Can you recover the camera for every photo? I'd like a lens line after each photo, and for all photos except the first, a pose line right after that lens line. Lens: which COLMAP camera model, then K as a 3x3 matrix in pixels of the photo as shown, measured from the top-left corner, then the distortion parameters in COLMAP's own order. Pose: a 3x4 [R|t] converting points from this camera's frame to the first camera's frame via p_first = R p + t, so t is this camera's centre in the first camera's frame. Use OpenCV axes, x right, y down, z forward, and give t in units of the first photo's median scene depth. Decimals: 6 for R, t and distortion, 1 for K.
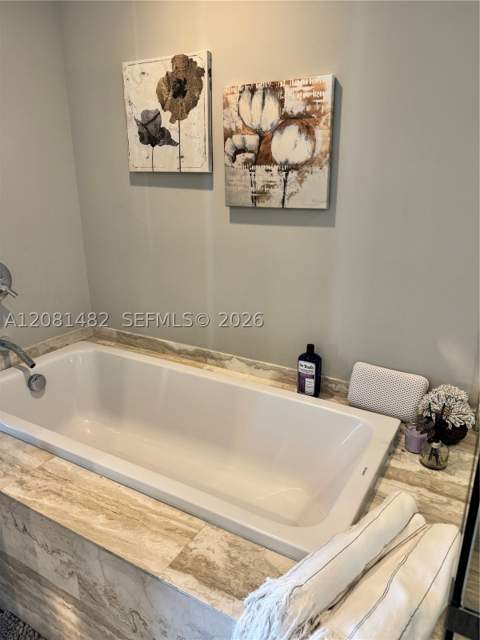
lens RADIAL K [[446.2, 0, 240.0], [0, 446.2, 320.0], [0, 0, 1]] dist [0.030461, -0.063183]
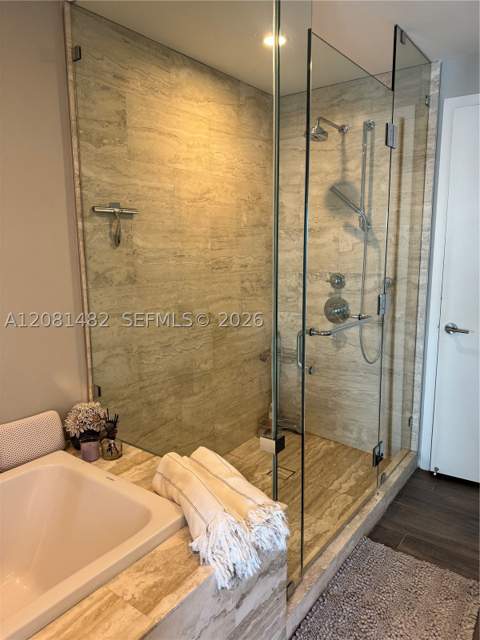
lens RADIAL K [[446.2, 0, 240.0], [0, 446.2, 320.0], [0, 0, 1]] dist [0.030461, -0.063183]
pose [[0.107529, -0.163491, 0.980667, -0.975856], [0.307367, 0.943530, 0.123597, -0.135165], [-0.945496, 0.288134, 0.151708, 0.433550]]
